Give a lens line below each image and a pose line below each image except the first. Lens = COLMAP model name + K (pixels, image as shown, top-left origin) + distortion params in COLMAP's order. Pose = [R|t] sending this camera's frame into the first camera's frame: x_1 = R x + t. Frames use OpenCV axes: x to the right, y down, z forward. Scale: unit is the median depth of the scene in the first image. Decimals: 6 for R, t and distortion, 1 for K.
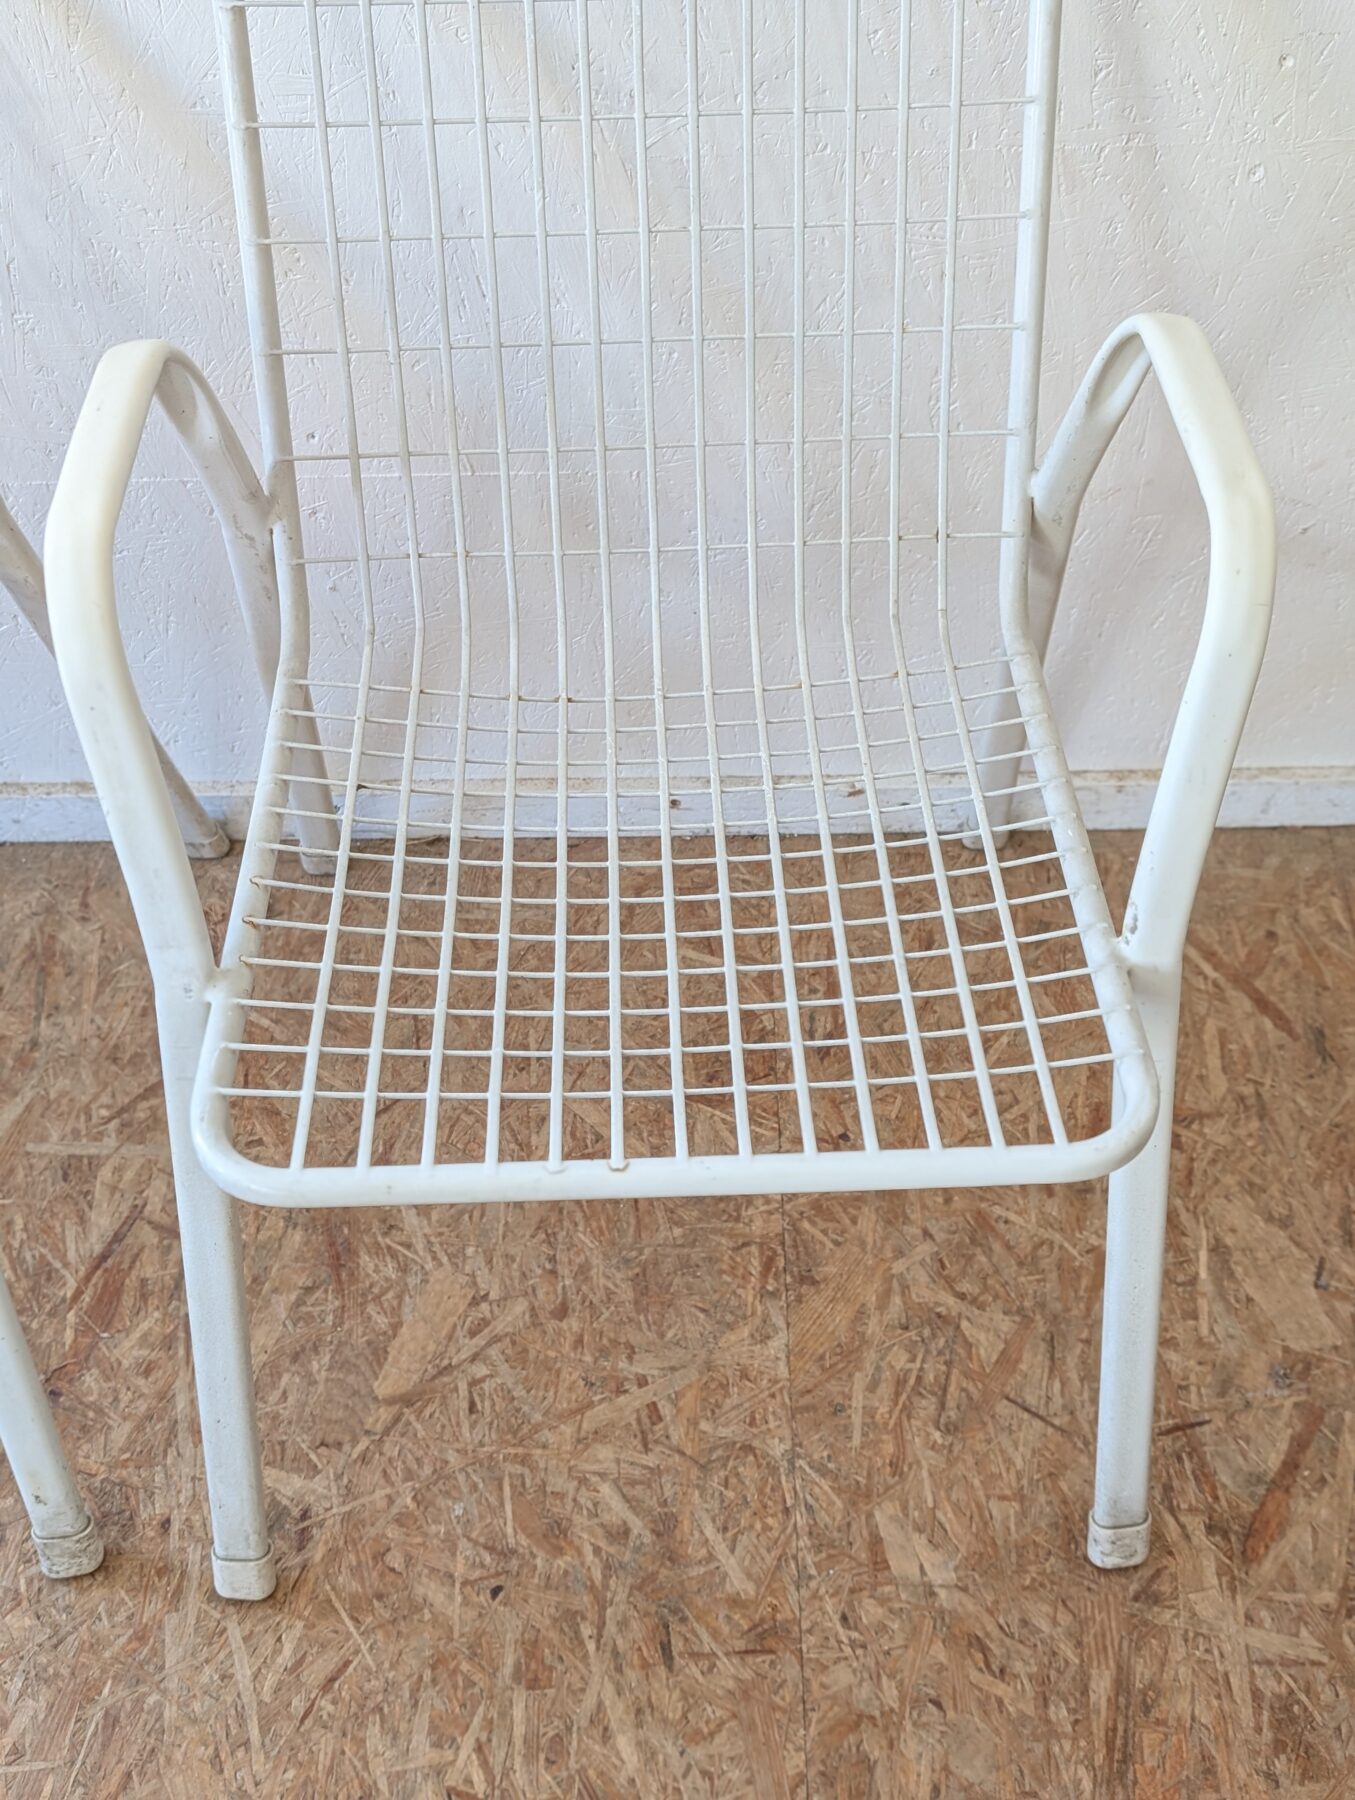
lens RADIAL K [[1999.2, 0, 676.2], [0, 1999.2, 906.6], [0, 0, 1]] dist [-0.003172, 0.000000]
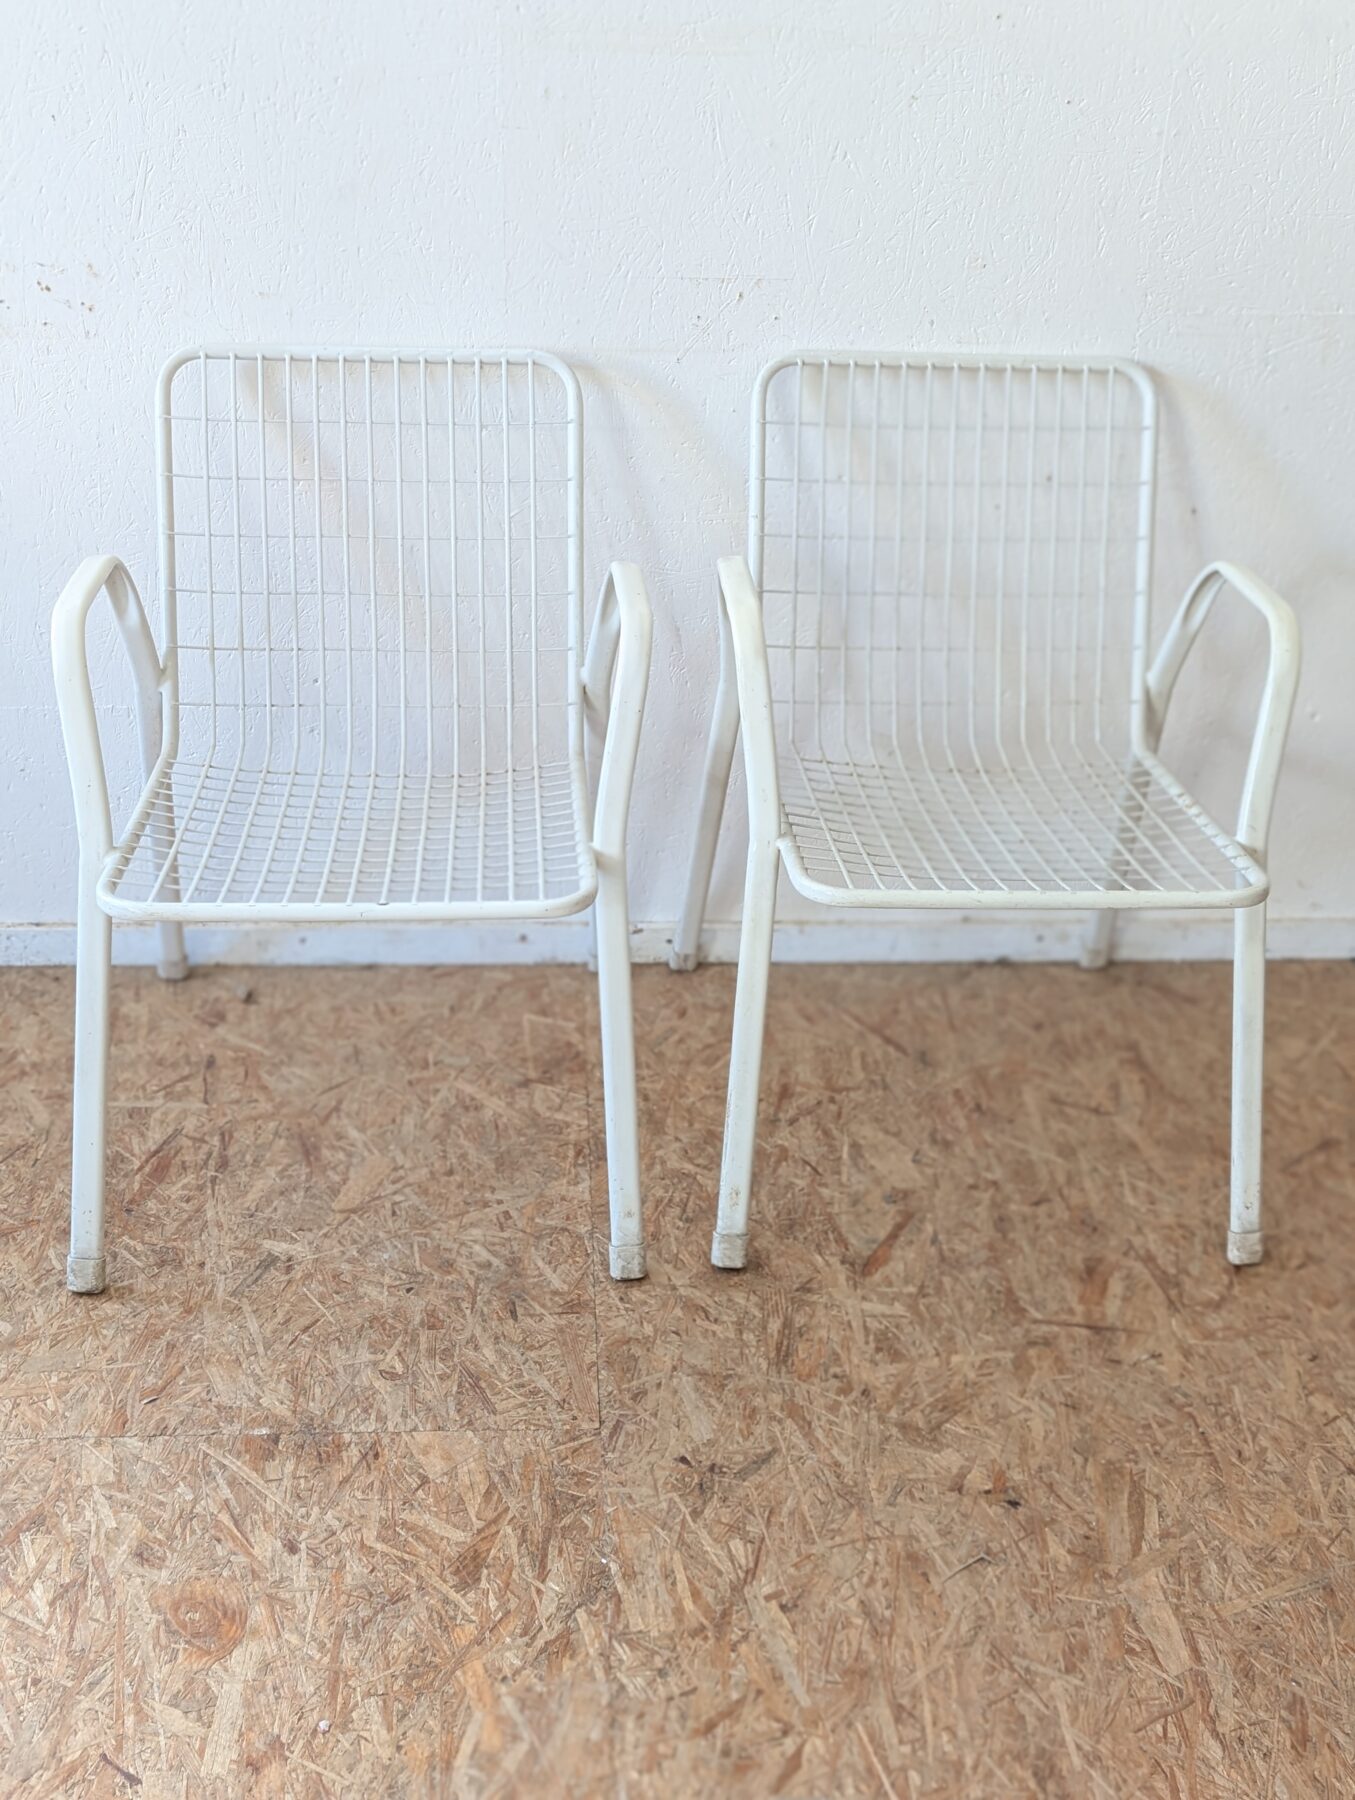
lens RADIAL K [[1999.2, 0, 690.0], [0, 1999.2, 889.3], [0, 0, 1]] dist [-0.003172, 0.000000]
pose [[0.996472, 0.011651, 0.083116, -0.000956], [0.017363, 0.940278, -0.339965, 0.550037], [-0.082113, 0.340209, 0.936758, -0.611836]]
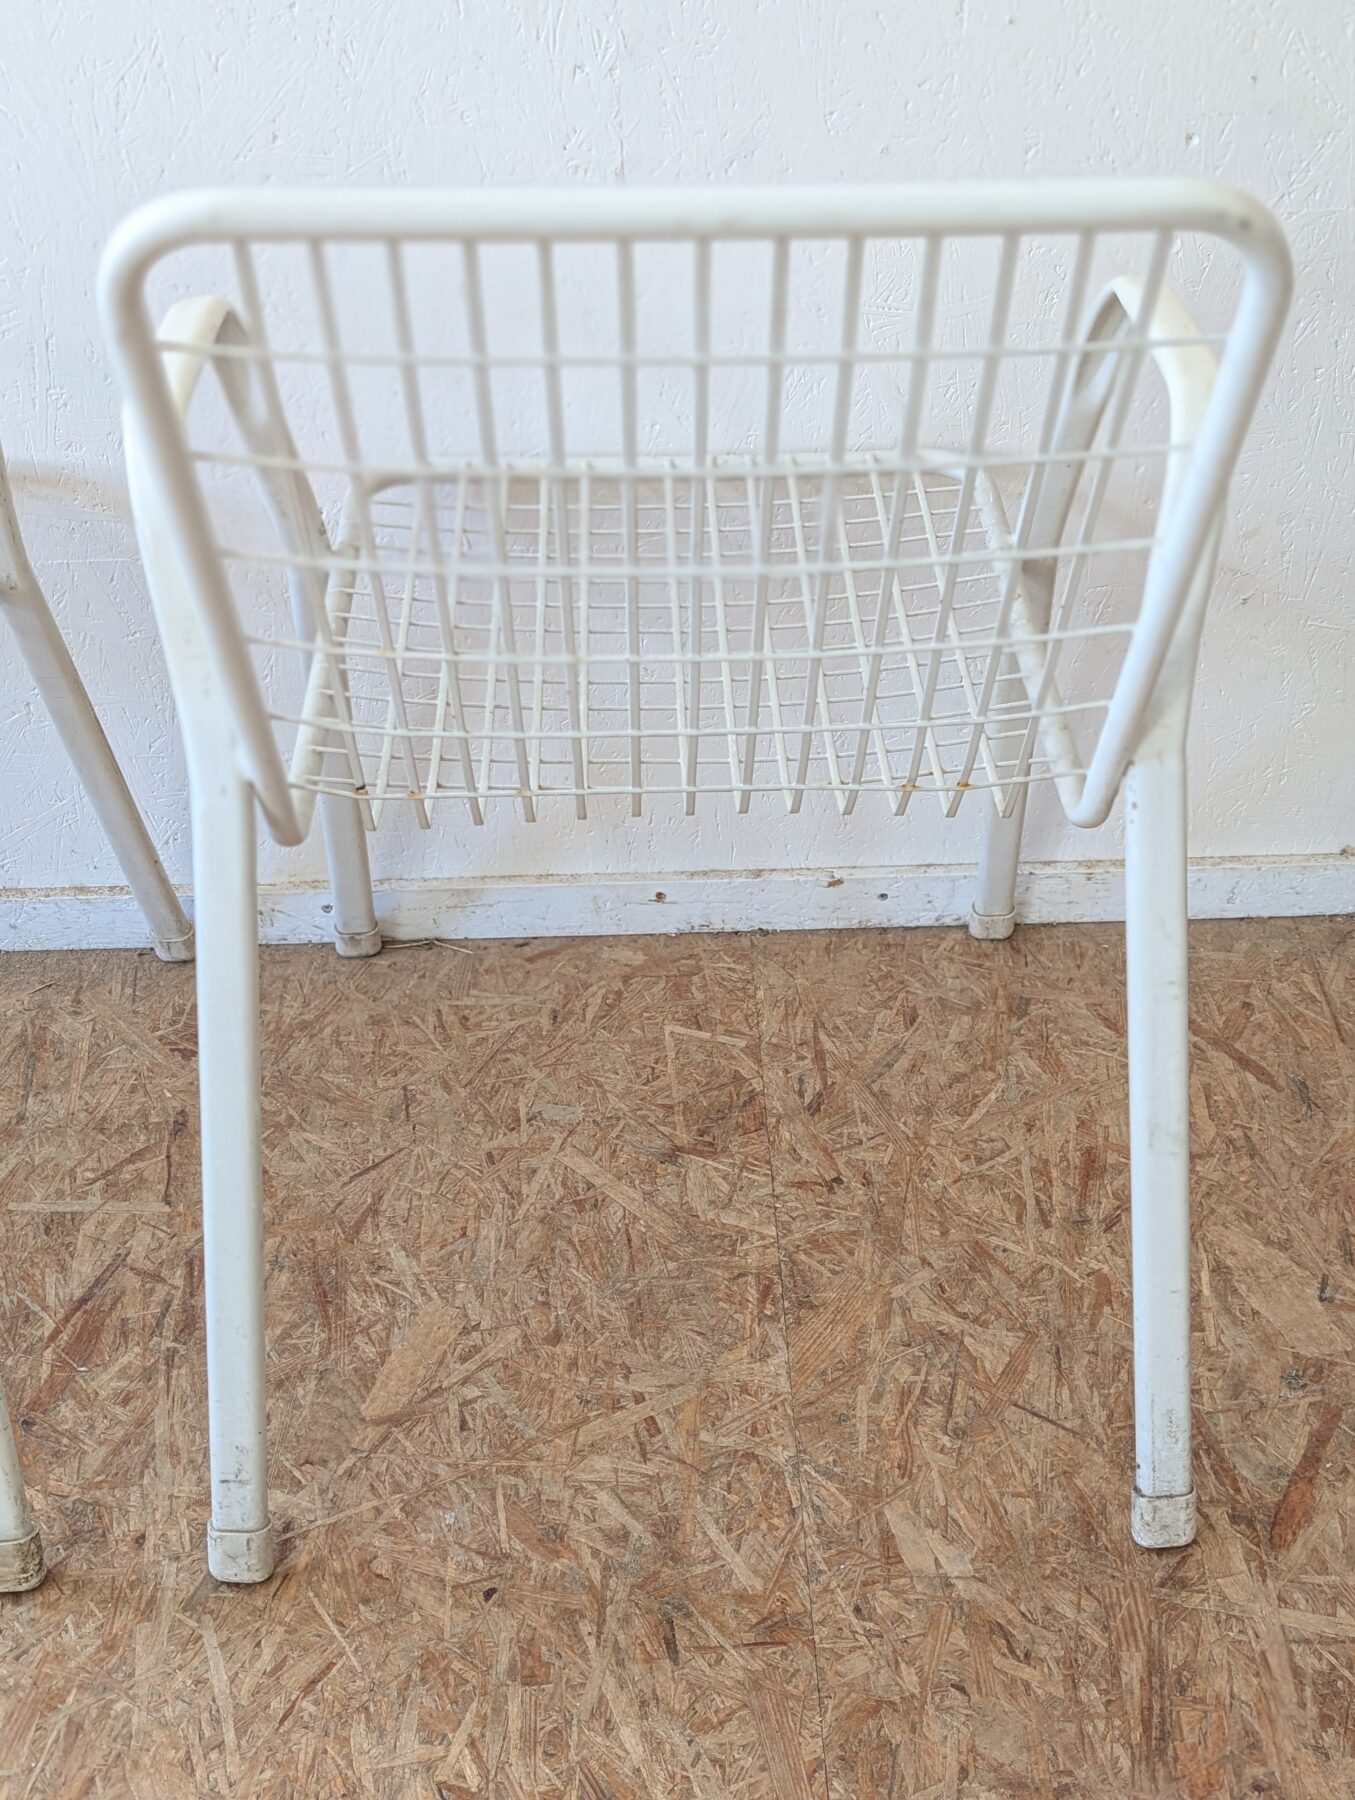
lens RADIAL K [[1999.2, 0, 685.6], [0, 1999.2, 873.6], [0, 0, 1]] dist [-0.003172, 0.000000]
pose [[0.999647, -0.014151, 0.022467, -0.012701], [0.019070, 0.971408, -0.236649, 0.219605], [-0.018476, 0.236994, 0.971335, -0.001257]]
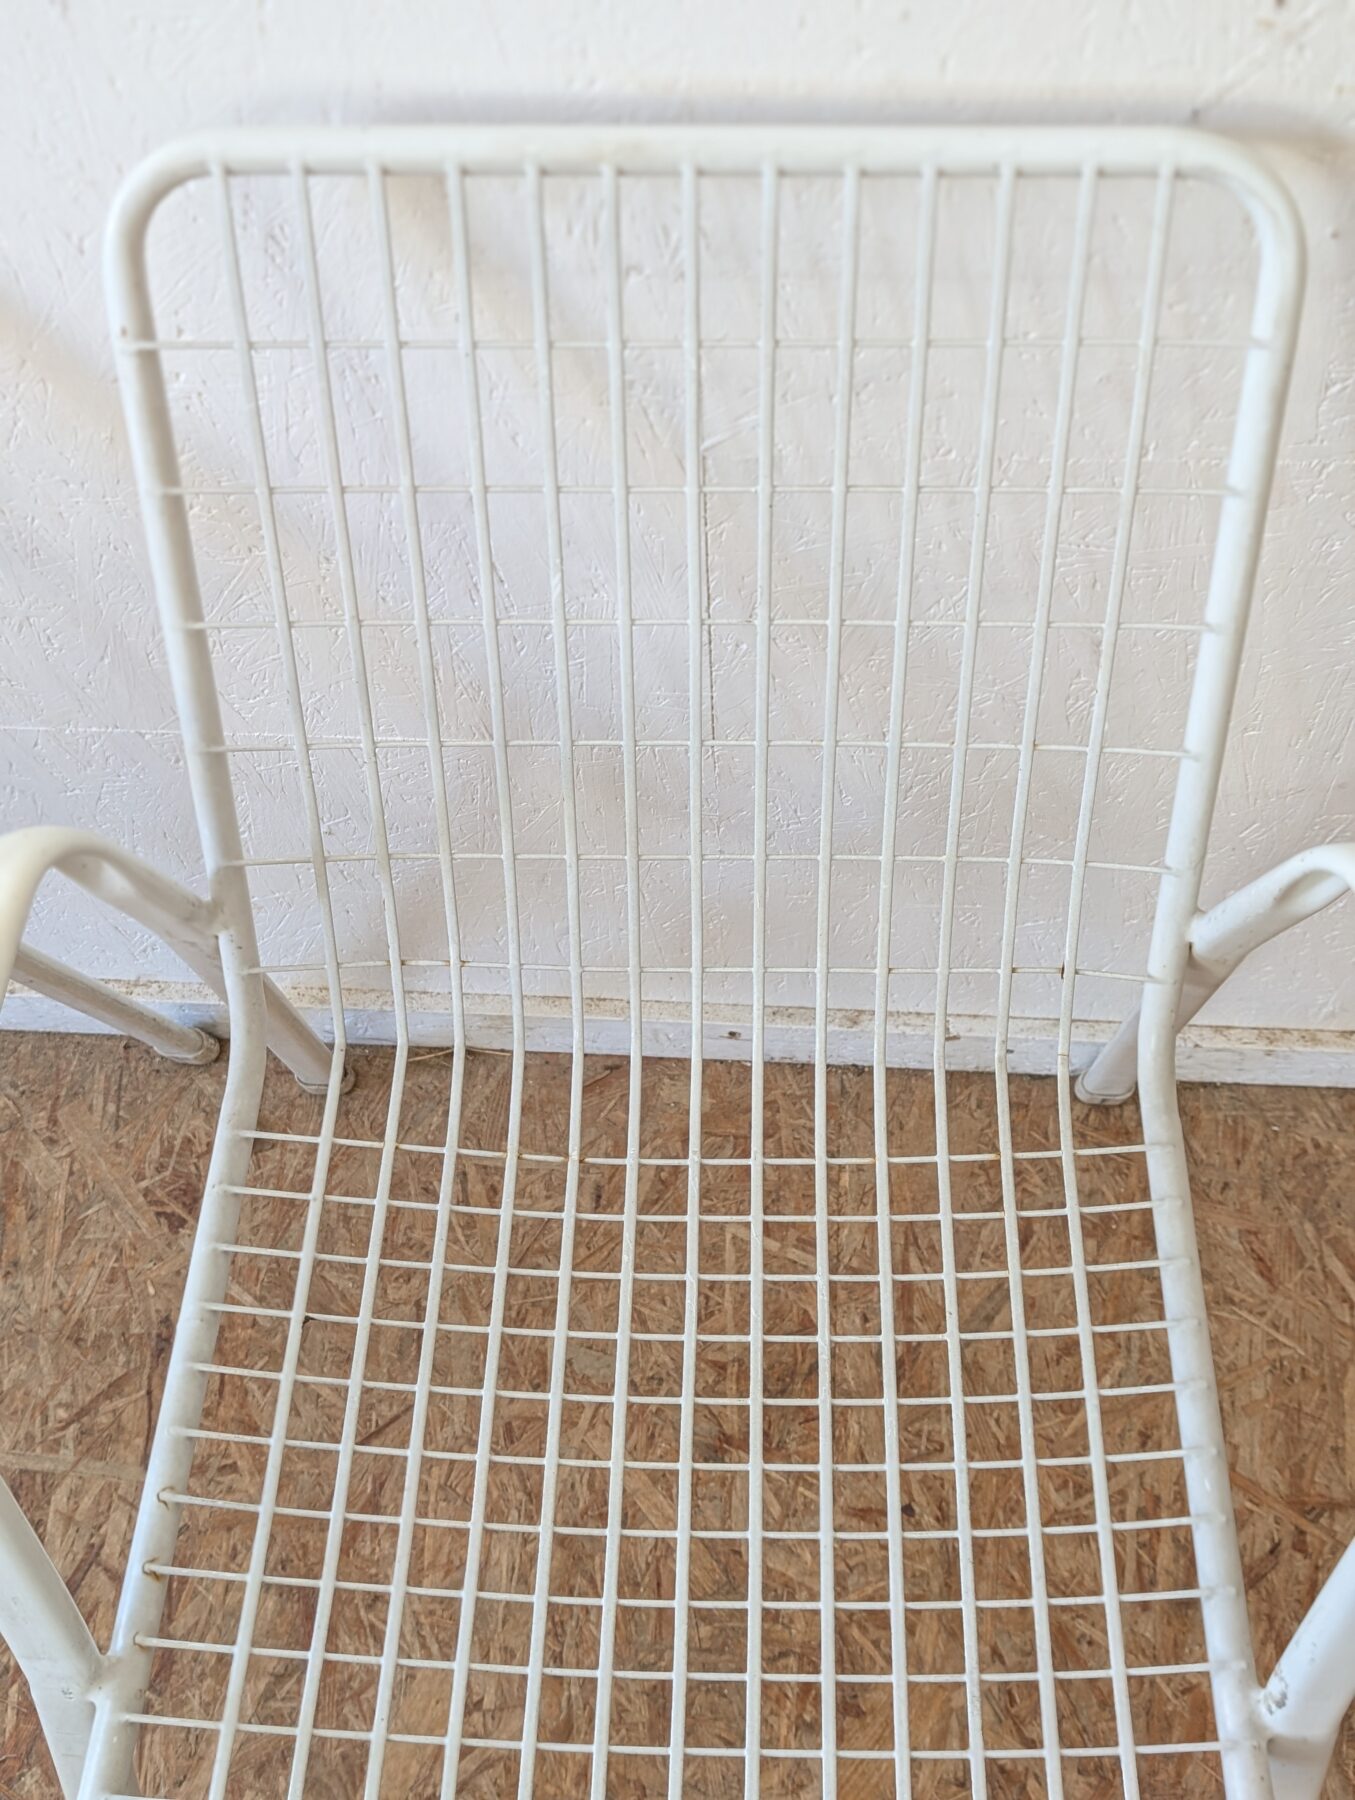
lens RADIAL K [[1999.2, 0, 642.7], [0, 1999.2, 868.5], [0, 0, 1]] dist [-0.003172, 0.000000]
pose [[0.996739, 0.047735, -0.065055, 0.015382], [-0.036573, 0.985933, 0.163093, -0.317356], [0.071925, -0.160182, 0.984464, 0.212854]]
